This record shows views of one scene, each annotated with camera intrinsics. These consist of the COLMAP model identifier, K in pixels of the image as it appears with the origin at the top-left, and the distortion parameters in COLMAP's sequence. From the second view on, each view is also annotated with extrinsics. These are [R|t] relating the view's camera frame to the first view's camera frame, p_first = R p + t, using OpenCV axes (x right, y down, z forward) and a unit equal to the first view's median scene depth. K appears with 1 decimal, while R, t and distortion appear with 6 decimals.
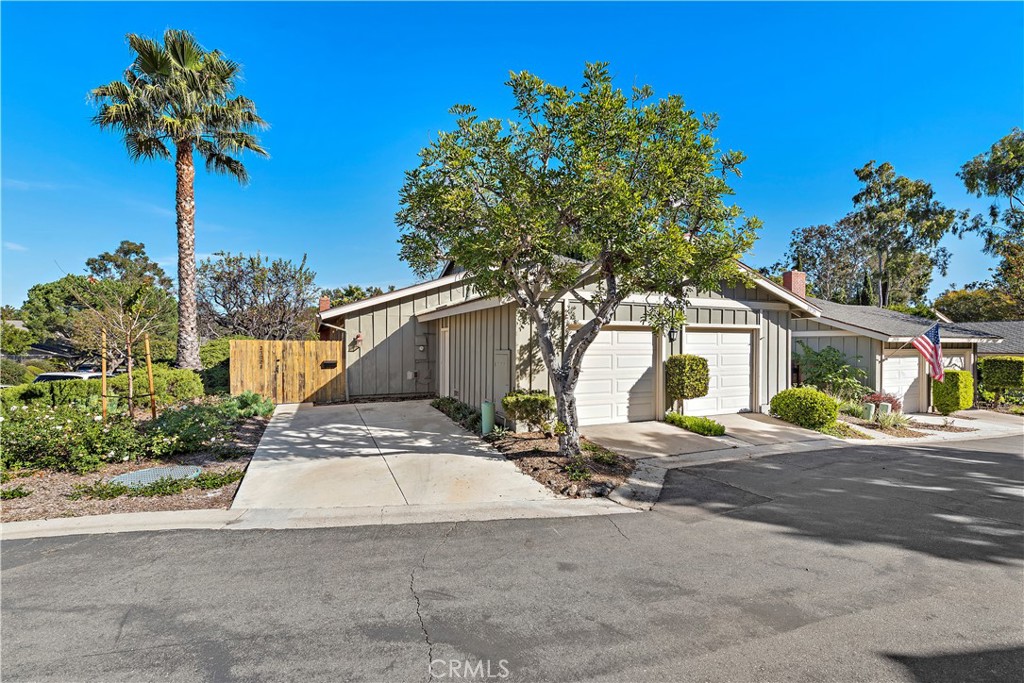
lens RADIAL K [[460.3, 0, 512.0], [0, 460.3, 341.5], [0, 0, 1]] dist [-0.000558, -0.000040]
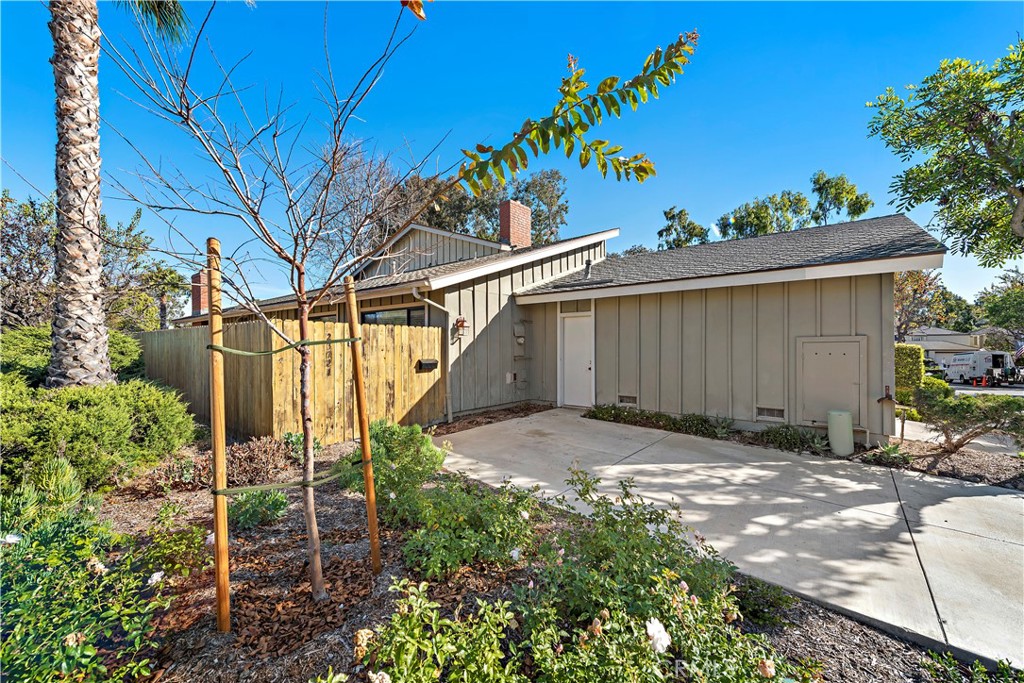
lens RADIAL K [[405.5, 0, 512.0], [0, 405.5, 341.5], [0, 0, 1]] dist [0.003057, 0.000261]
pose [[0.895949, 0.000833, 0.444156, -0.503788], [0.000749, 0.999994, -0.003386, 0.019290], [-0.444157, 0.003366, 0.895943, 0.442567]]
